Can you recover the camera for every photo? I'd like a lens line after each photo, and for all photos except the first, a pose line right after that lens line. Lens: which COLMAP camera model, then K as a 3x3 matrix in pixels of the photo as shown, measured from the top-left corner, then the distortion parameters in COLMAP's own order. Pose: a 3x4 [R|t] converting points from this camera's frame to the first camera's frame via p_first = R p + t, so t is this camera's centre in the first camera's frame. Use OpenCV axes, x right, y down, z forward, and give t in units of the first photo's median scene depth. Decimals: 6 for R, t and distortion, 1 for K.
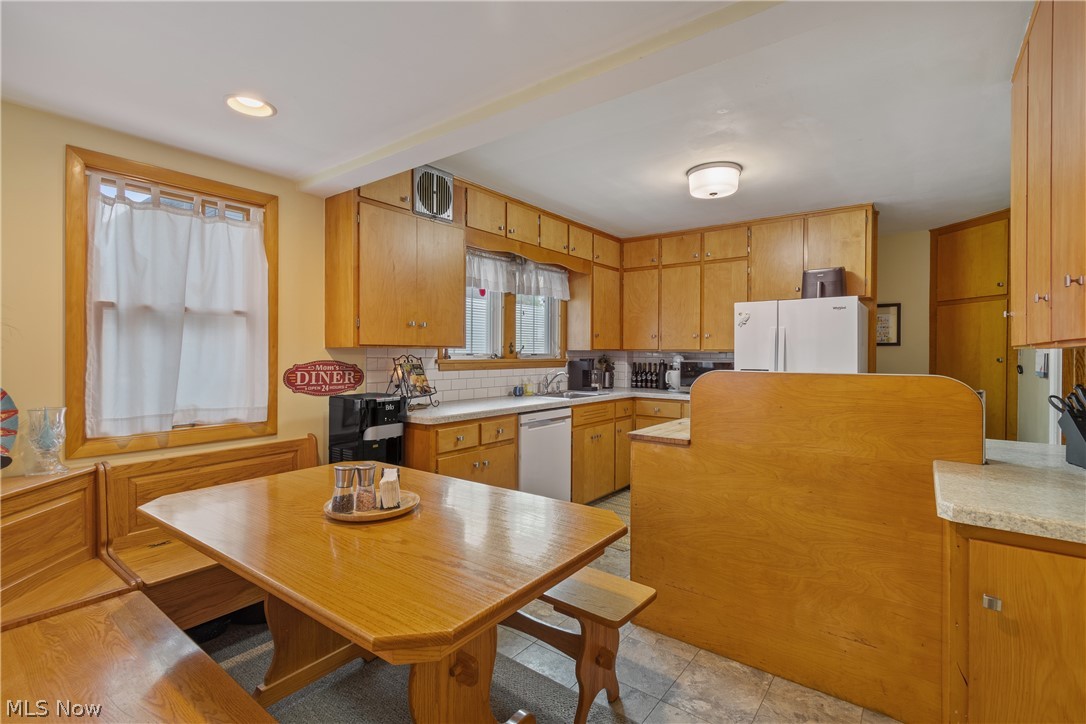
lens RADIAL K [[503.0, 0, 540.7], [0, 503.0, 355.3], [0, 0, 1]] dist [0.001252, -0.000368]
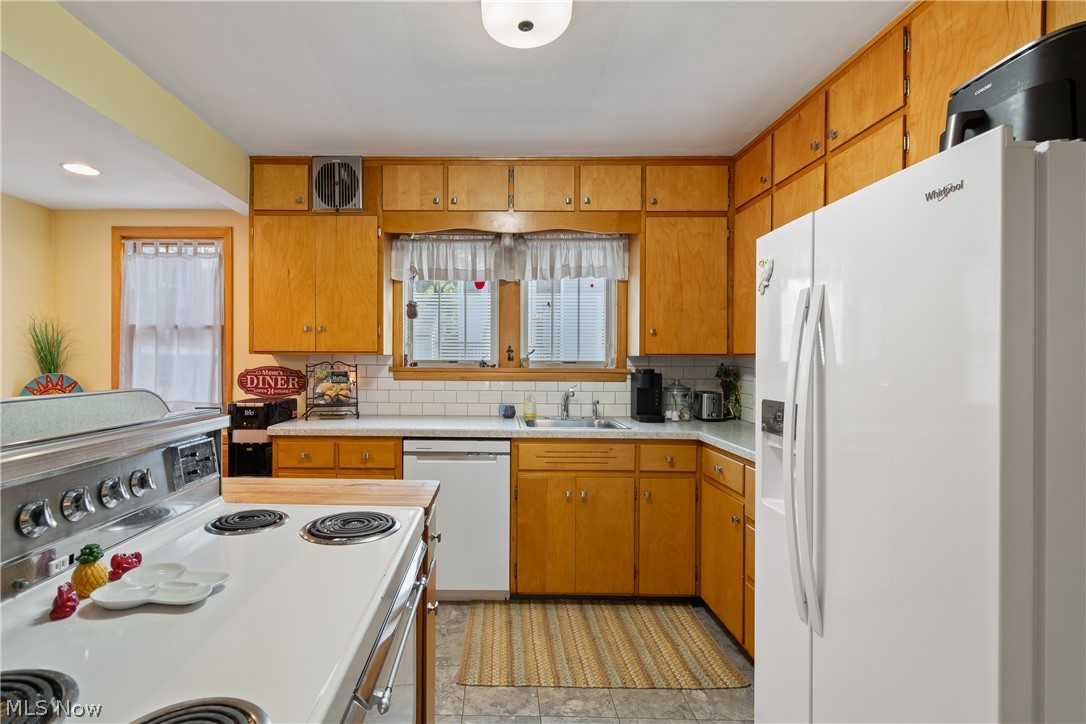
lens RADIAL K [[528.4, 0, 524.0], [0, 528.4, 359.8], [0, 0, 1]] dist [0.001501, -0.000474]
pose [[0.585509, -0.001681, -0.810664, 0.758119], [-0.006577, 0.999955, -0.006824, 0.000767], [0.810639, 0.009327, 0.585472, 0.708649]]
